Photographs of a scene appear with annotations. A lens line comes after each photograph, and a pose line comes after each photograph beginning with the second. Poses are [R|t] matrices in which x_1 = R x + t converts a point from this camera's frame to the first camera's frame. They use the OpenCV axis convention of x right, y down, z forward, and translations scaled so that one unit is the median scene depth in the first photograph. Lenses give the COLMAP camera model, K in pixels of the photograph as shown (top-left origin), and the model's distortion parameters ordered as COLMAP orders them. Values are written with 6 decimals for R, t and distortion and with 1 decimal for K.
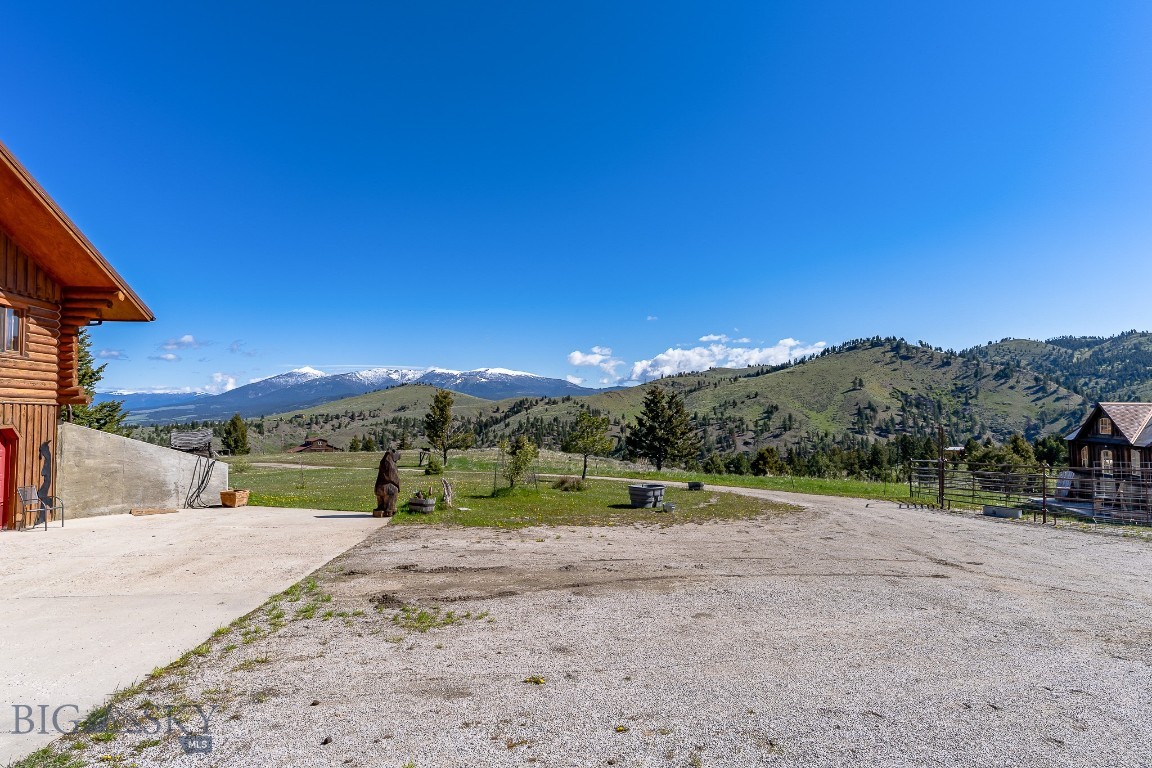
lens RADIAL K [[673.8, 0, 573.5], [0, 673.8, 386.5], [0, 0, 1]] dist [-0.000544, 0.005790]
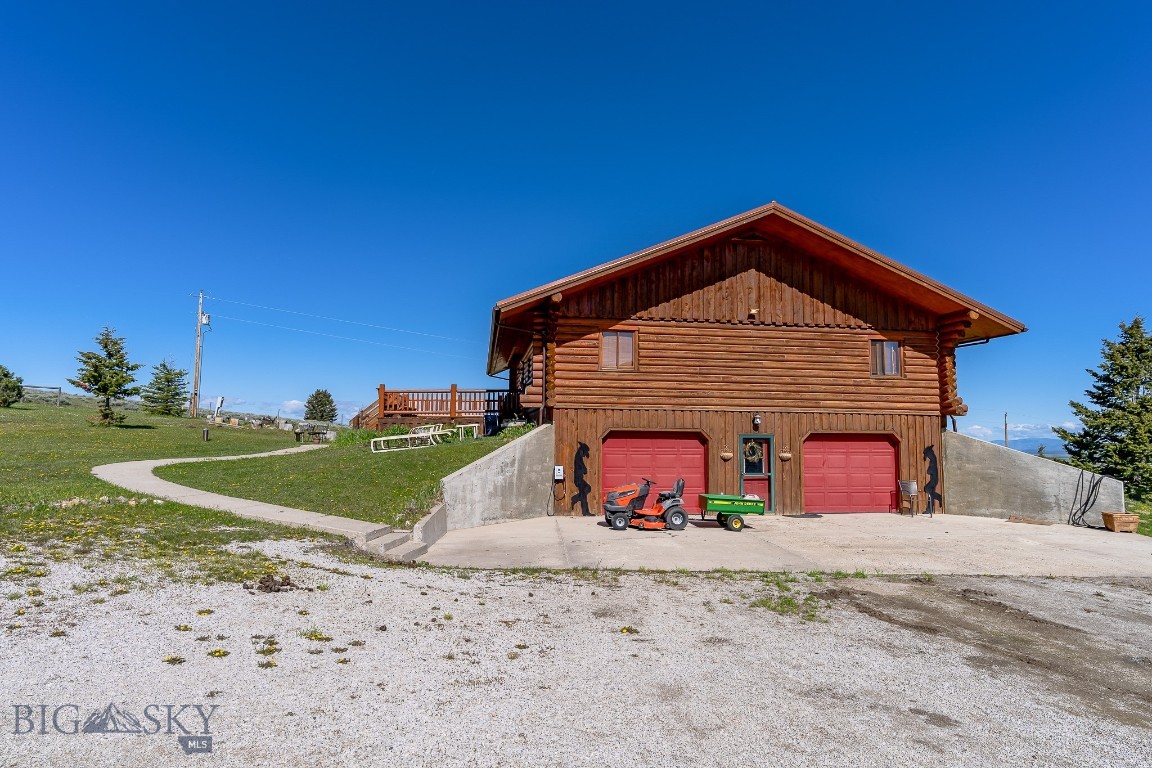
lens RADIAL K [[673.8, 0, 573.6], [0, 673.8, 380.4], [0, 0, 1]] dist [-0.000544, 0.005790]
pose [[0.019068, -0.073332, -0.997125, 0.408199], [0.026048, 0.997005, -0.072825, 0.035122], [0.999479, -0.024585, 0.020921, 0.333172]]
